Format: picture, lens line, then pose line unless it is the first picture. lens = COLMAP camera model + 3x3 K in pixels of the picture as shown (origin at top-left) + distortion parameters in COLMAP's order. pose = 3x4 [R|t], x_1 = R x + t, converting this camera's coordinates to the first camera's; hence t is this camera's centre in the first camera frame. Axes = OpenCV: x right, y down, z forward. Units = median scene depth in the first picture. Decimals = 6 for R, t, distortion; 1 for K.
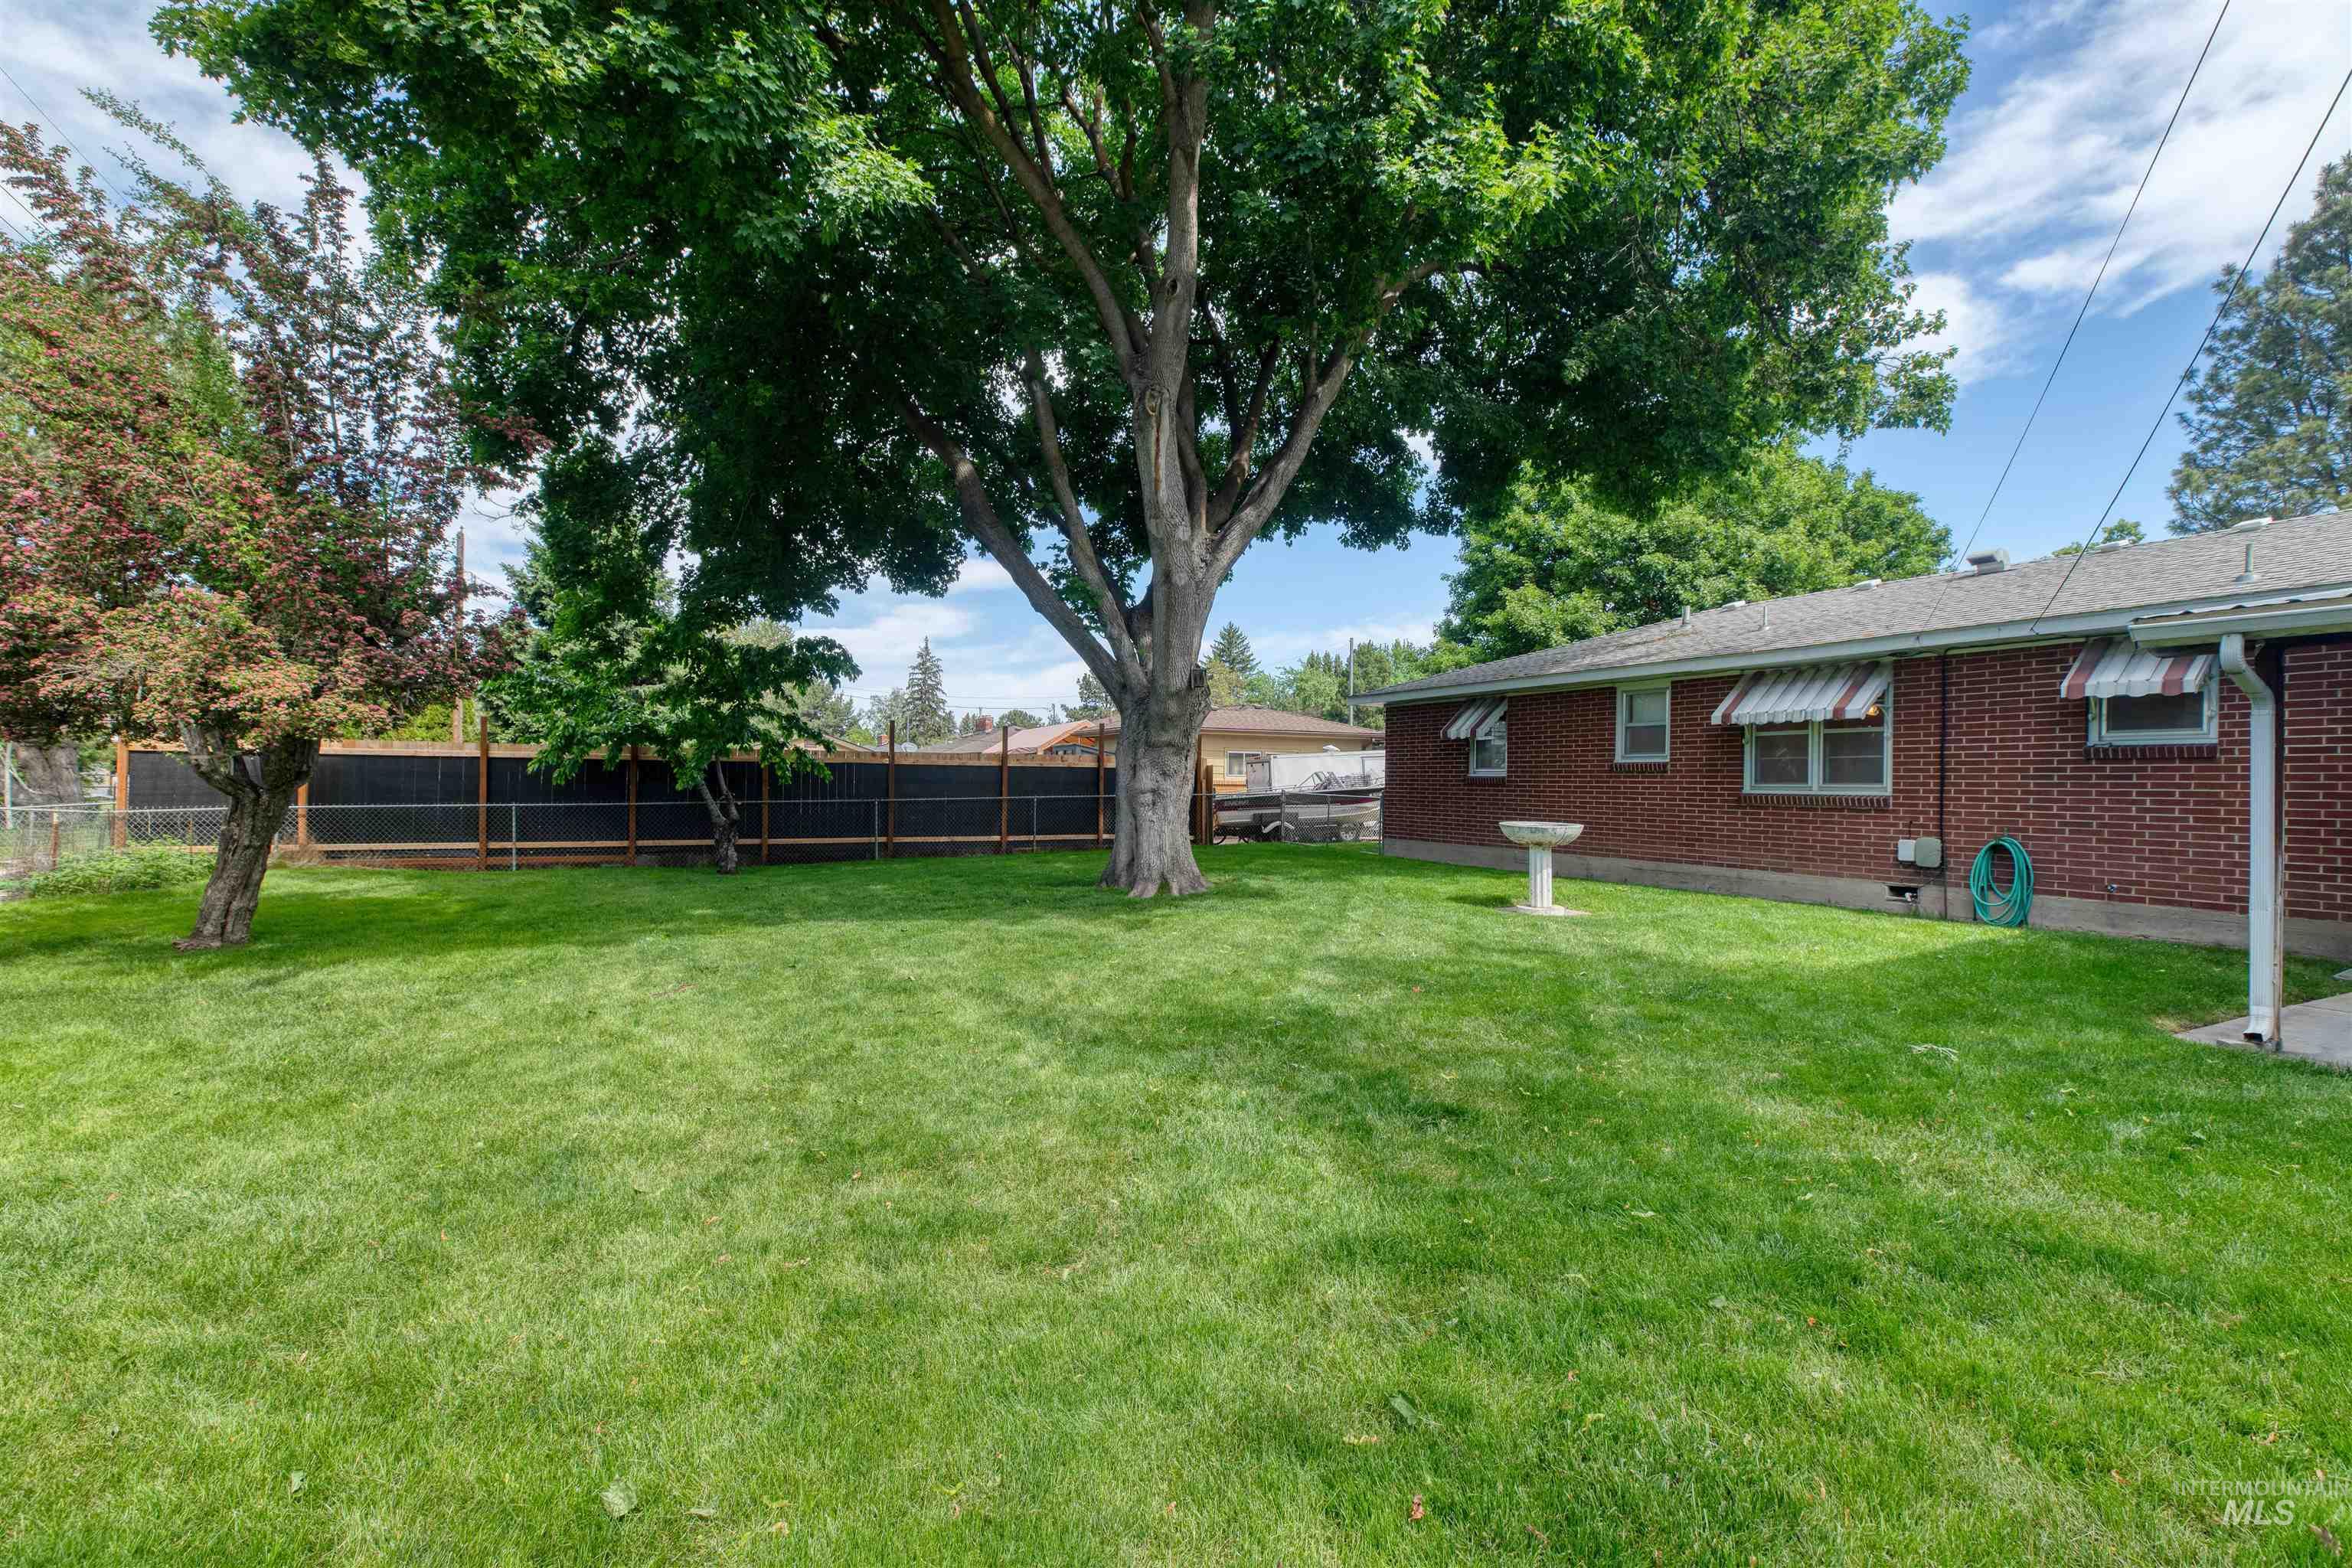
lens RADIAL K [[1076.8, 0, 1185.5], [0, 1076.8, 779.5], [0, 0, 1]] dist [0.006093, -0.000432]
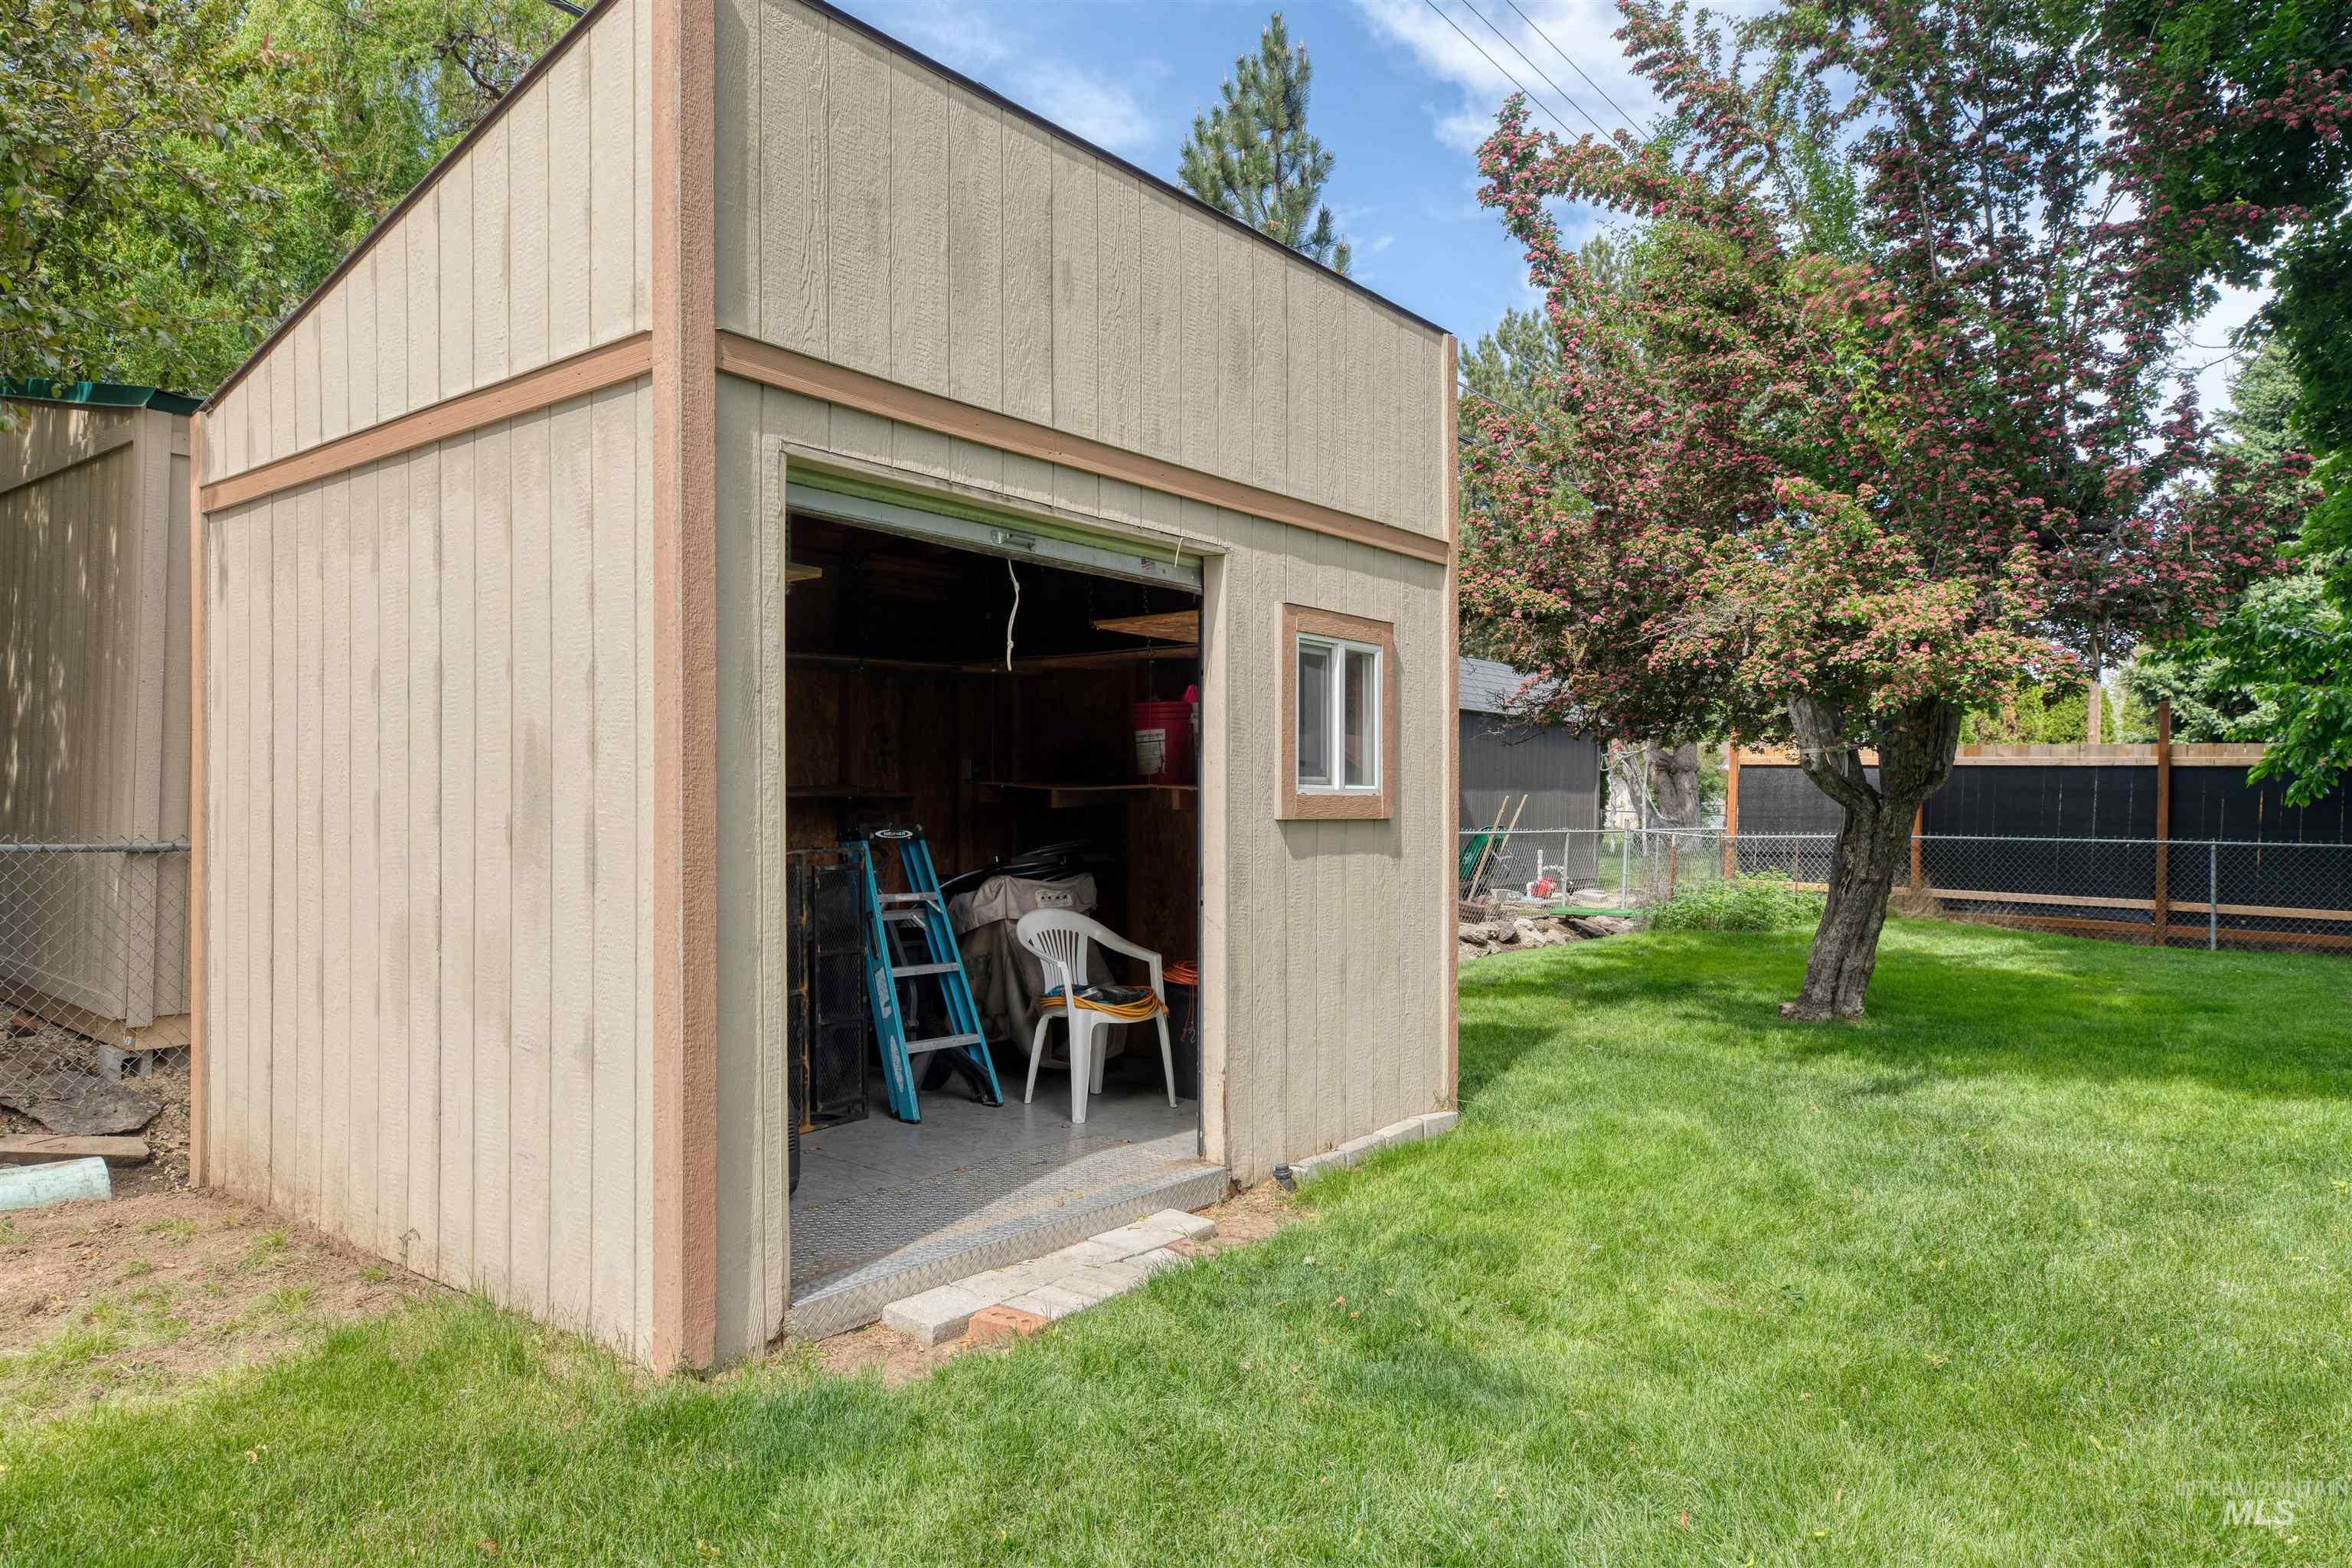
lens RADIAL K [[1433.3, 0, 1183.2], [0, 1433.3, 795.0], [0, 0, 1]] dist [-0.007202, 0.002892]
pose [[0.412461, -0.004569, -0.910964, -0.213646], [-0.013599, 0.999845, -0.011172, 0.023283], [0.910874, 0.016996, 0.412335, 0.225309]]
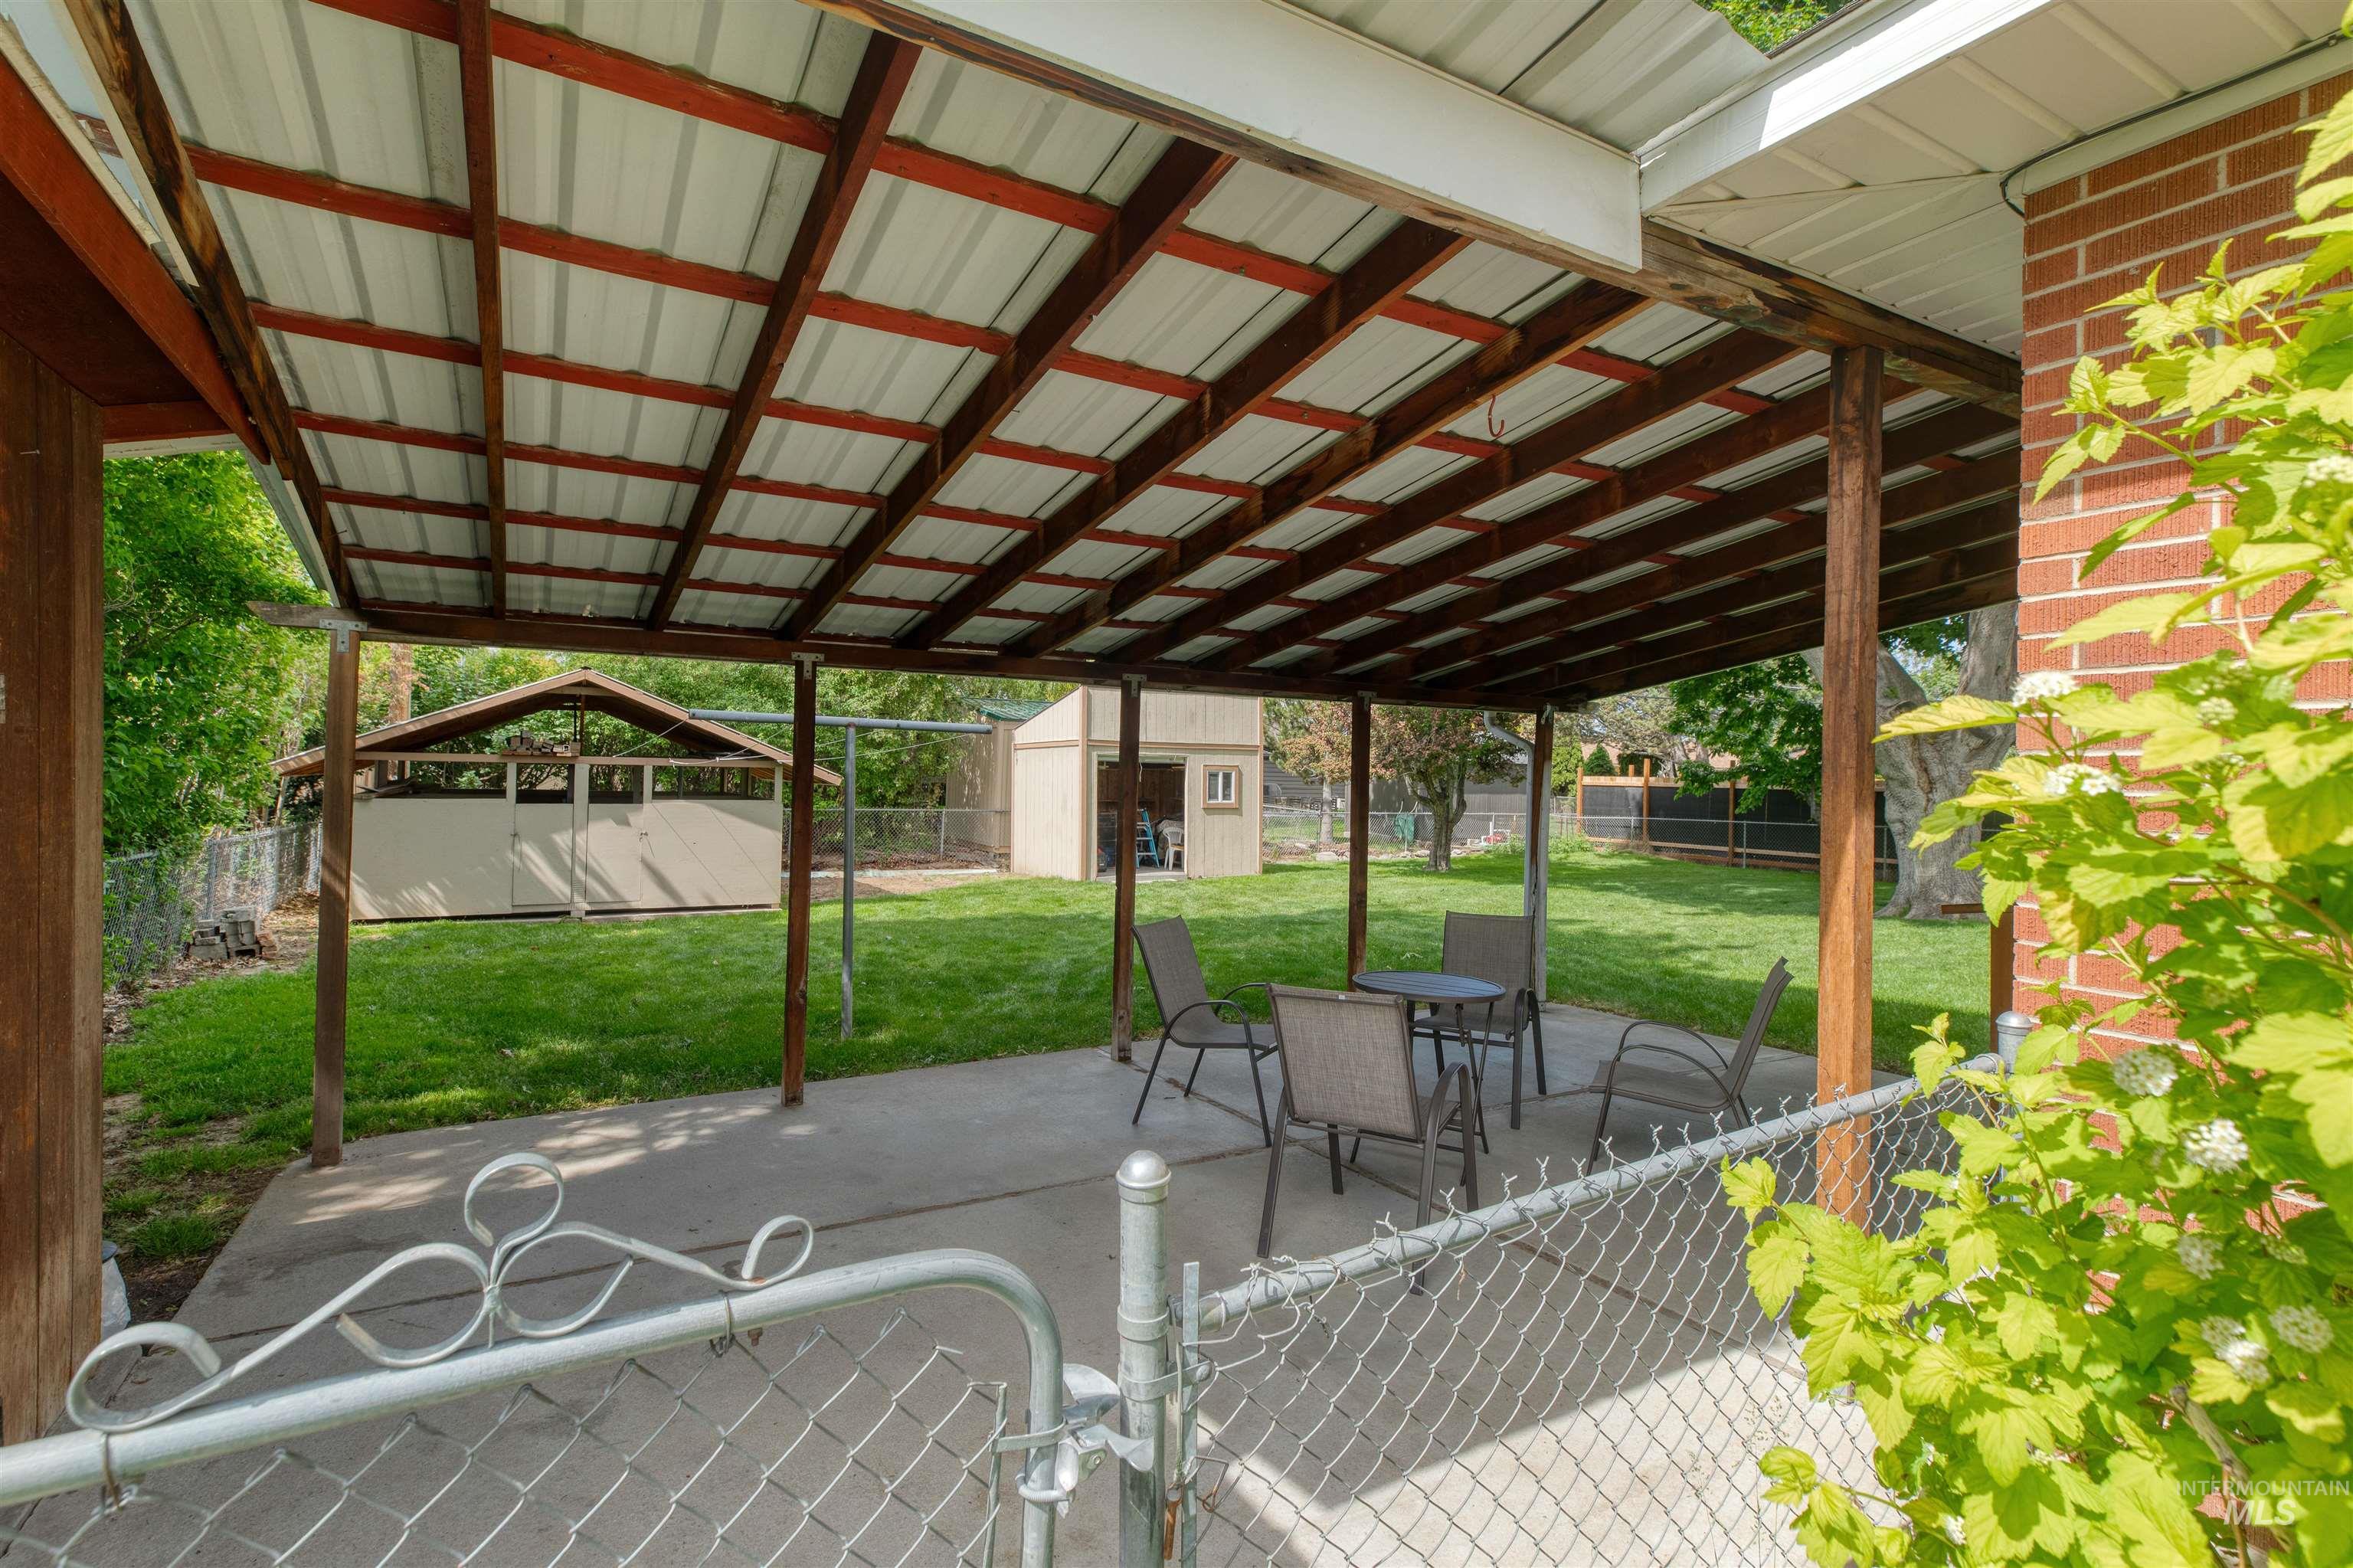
lens RADIAL K [[1077.3, 0, 1171.0], [0, 1077.3, 786.6], [0, 0, 1]] dist [0.006093, -0.000432]
pose [[0.049147, -0.000027, -0.998792, 1.292936], [-0.020362, 0.999792, -0.001029, -0.009715], [0.998584, 0.020388, 0.049136, 0.317220]]
